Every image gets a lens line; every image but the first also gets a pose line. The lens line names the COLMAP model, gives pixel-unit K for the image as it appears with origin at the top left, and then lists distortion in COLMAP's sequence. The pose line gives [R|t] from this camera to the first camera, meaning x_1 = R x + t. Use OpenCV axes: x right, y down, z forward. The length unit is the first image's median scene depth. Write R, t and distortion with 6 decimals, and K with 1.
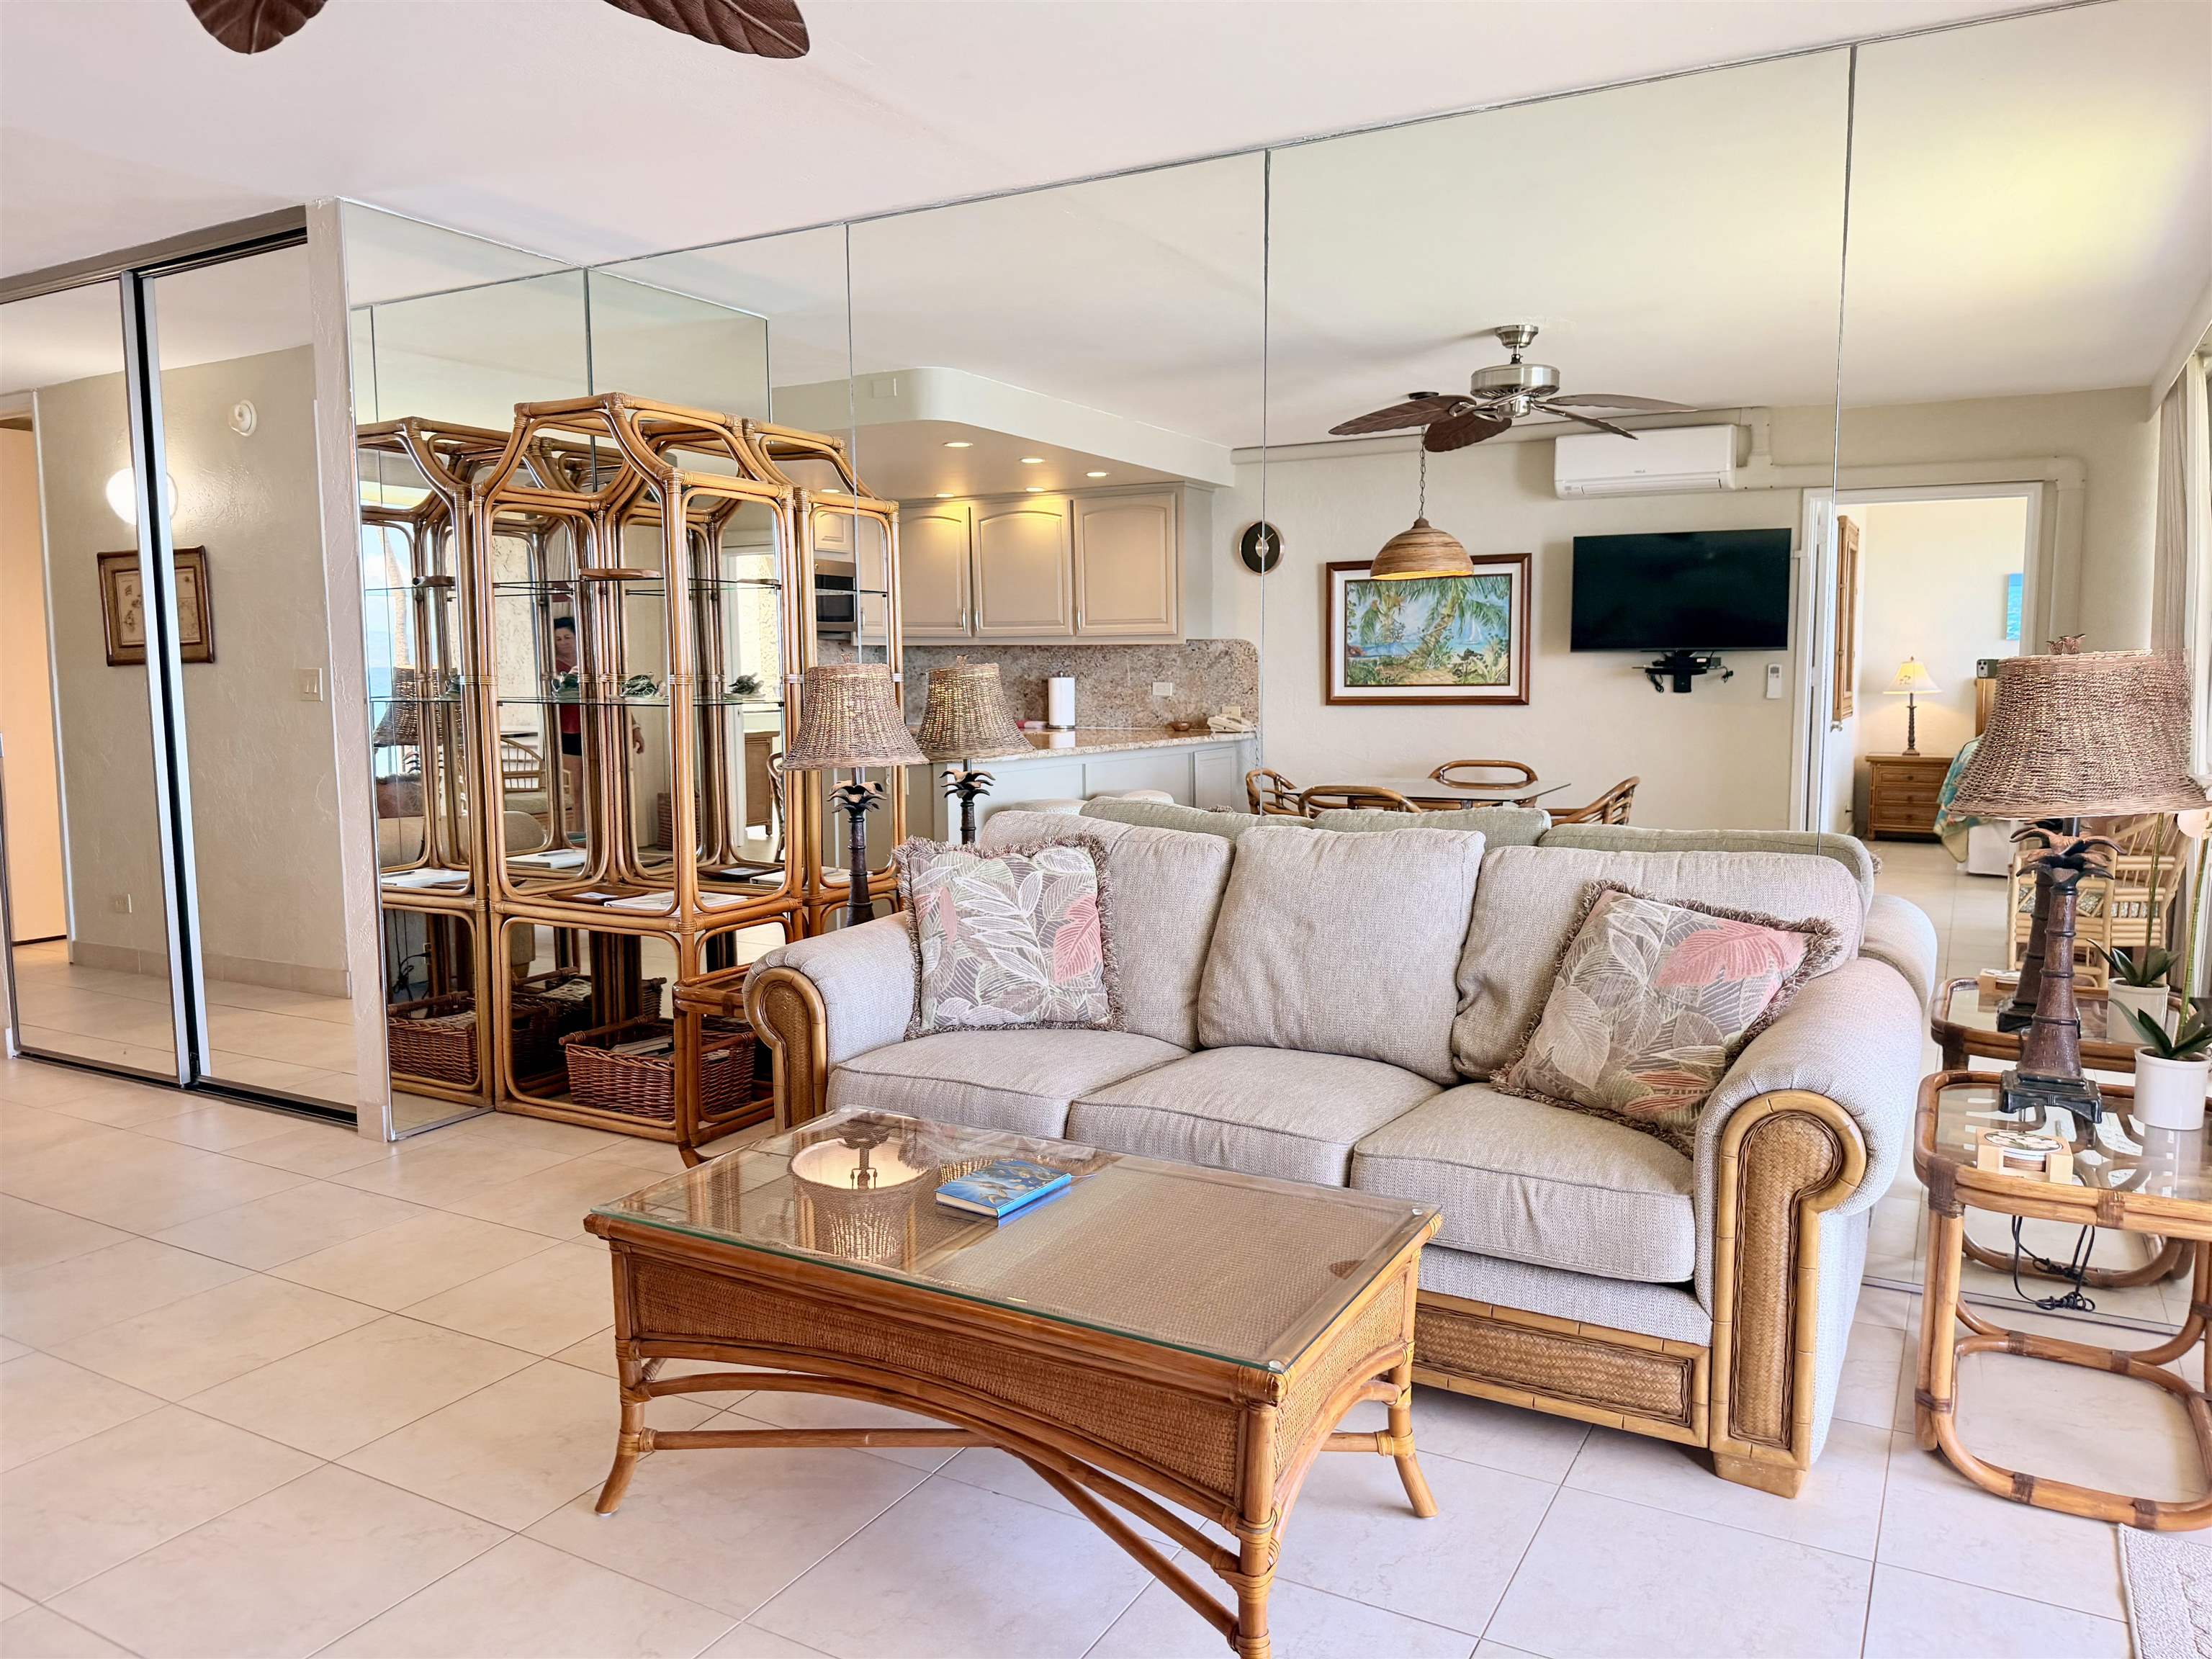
lens RADIAL K [[1560.9, 0, 1085.8], [0, 1560.9, 821.3], [0, 0, 1]] dist [0.120767, -0.173793]
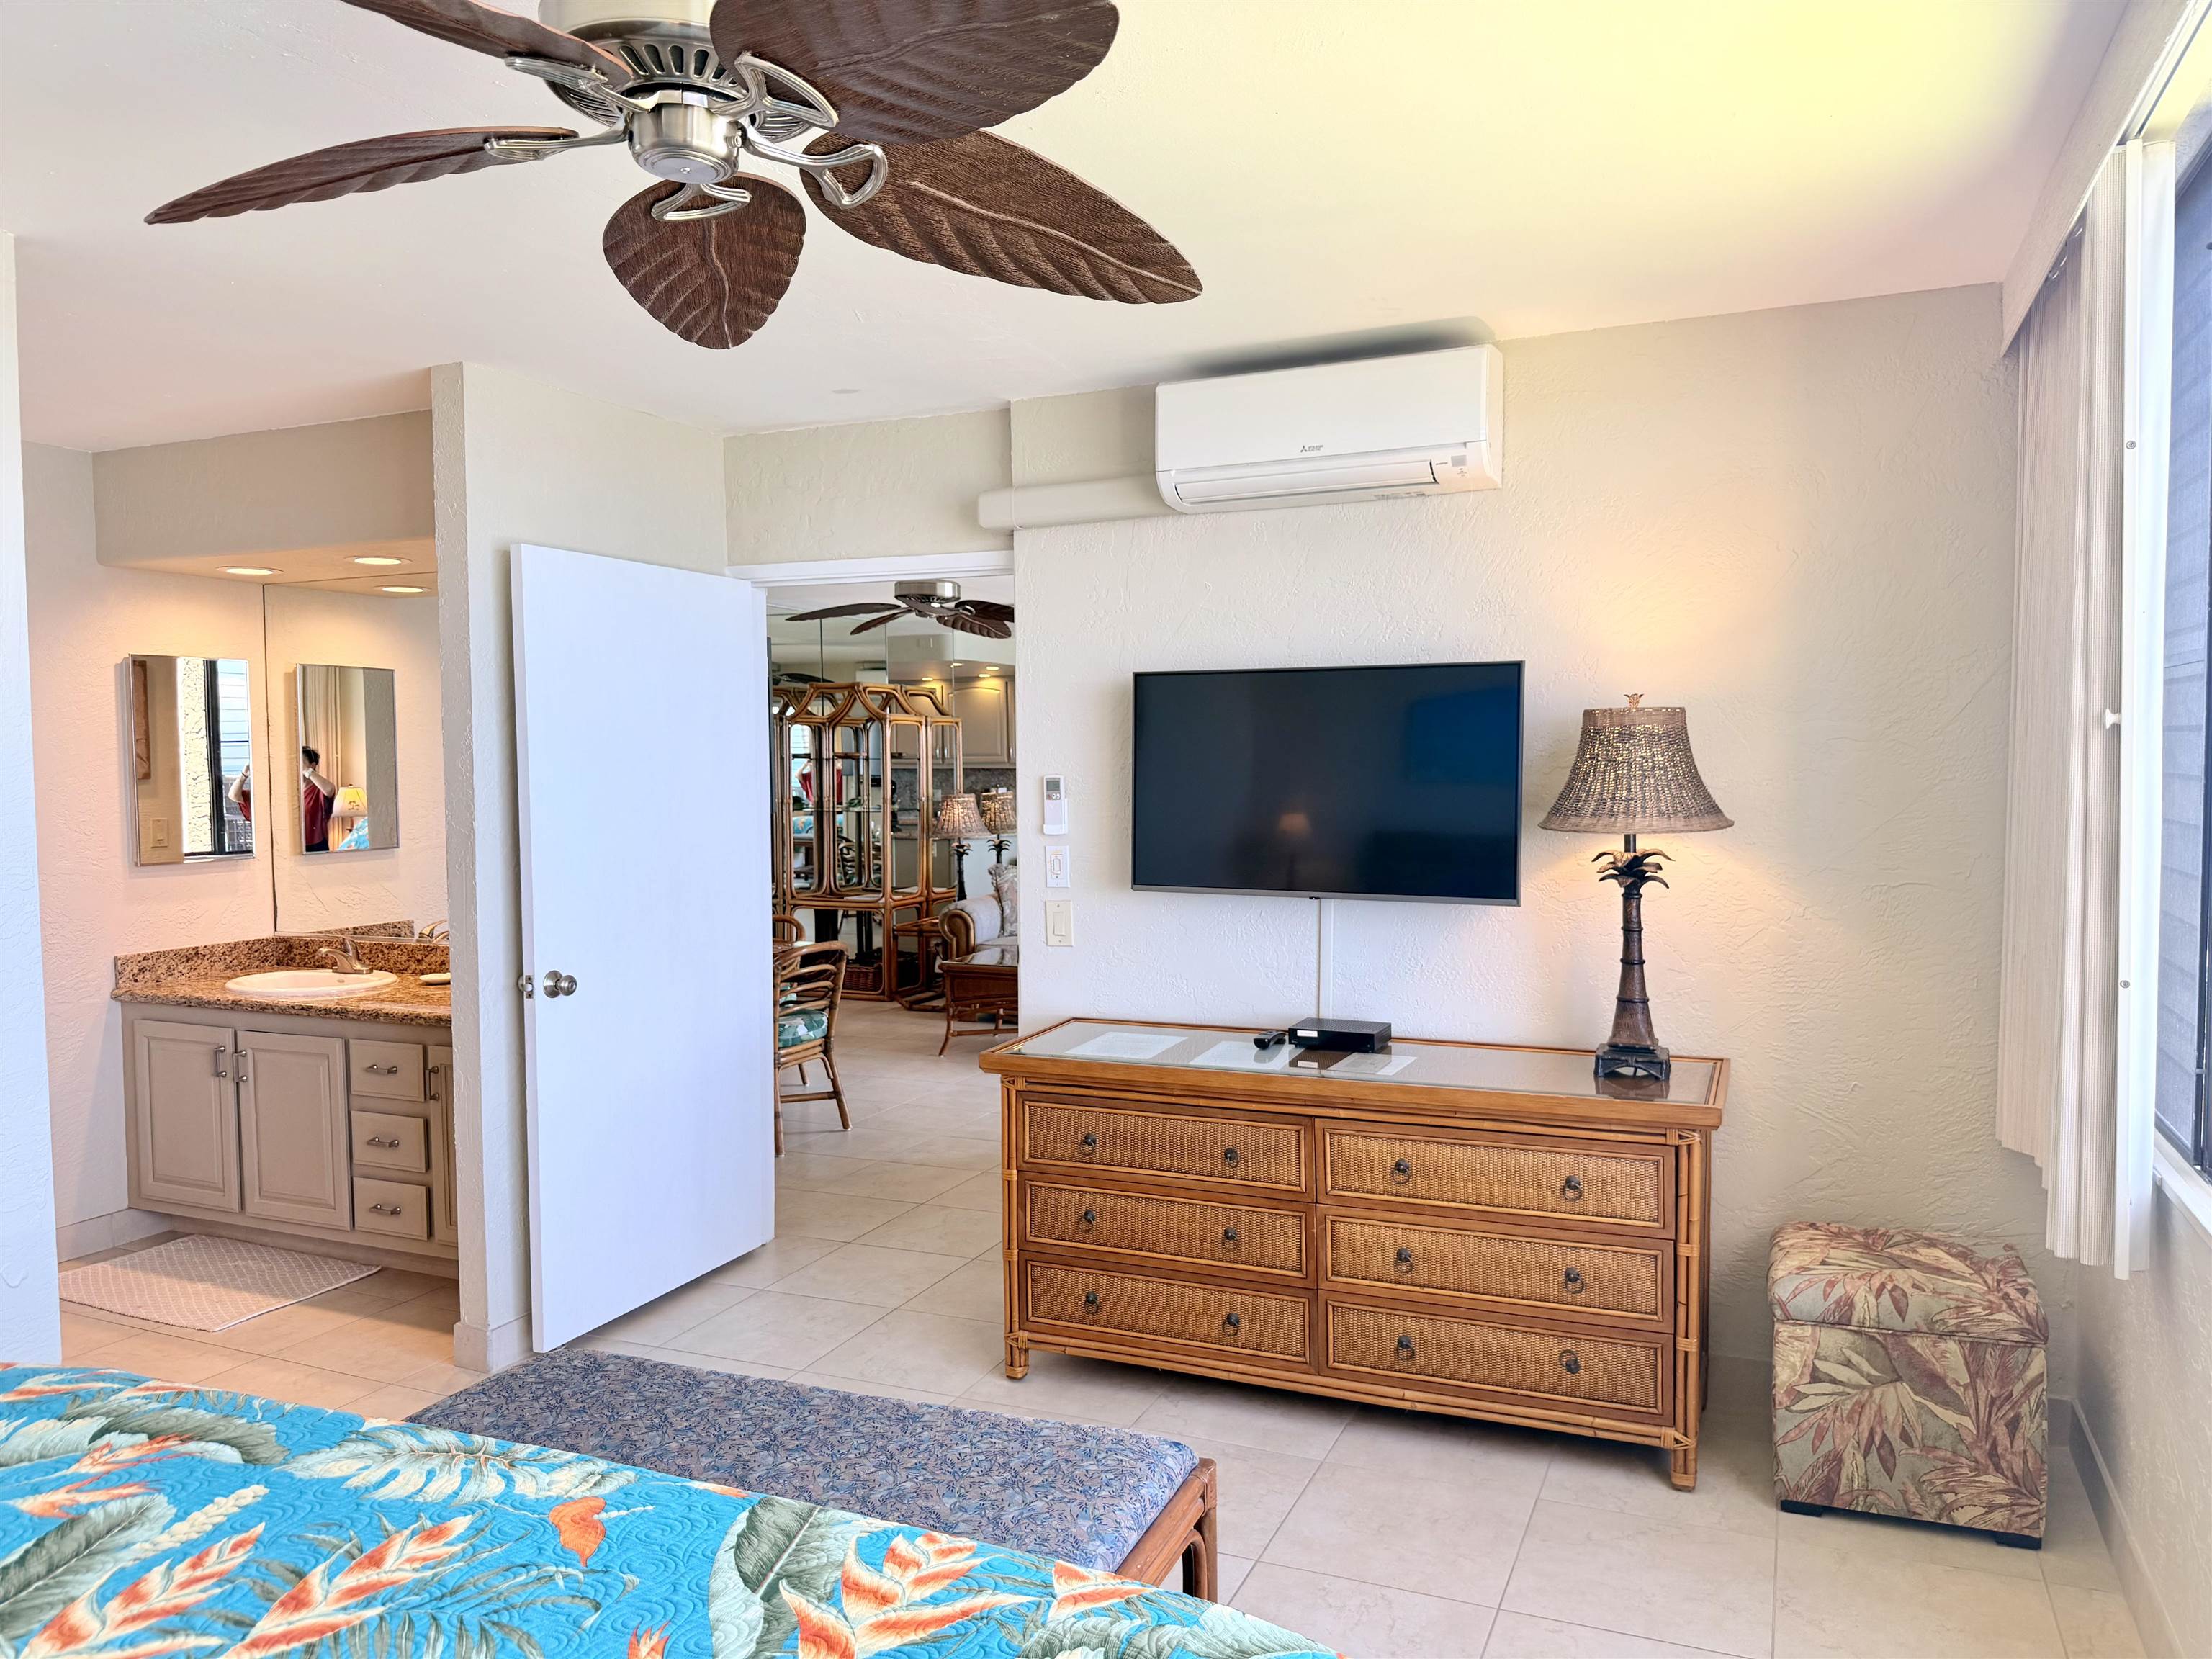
lens RADIAL K [[1563.7, 0, 1096.0], [0, 1563.7, 832.1], [0, 0, 1]] dist [0.062006, -0.070326]
pose [[0.994606, -0.005476, 0.103580, -0.218512], [0.010896, 0.998596, -0.051834, 0.096105], [-0.103151, 0.052683, 0.993270, -1.591263]]
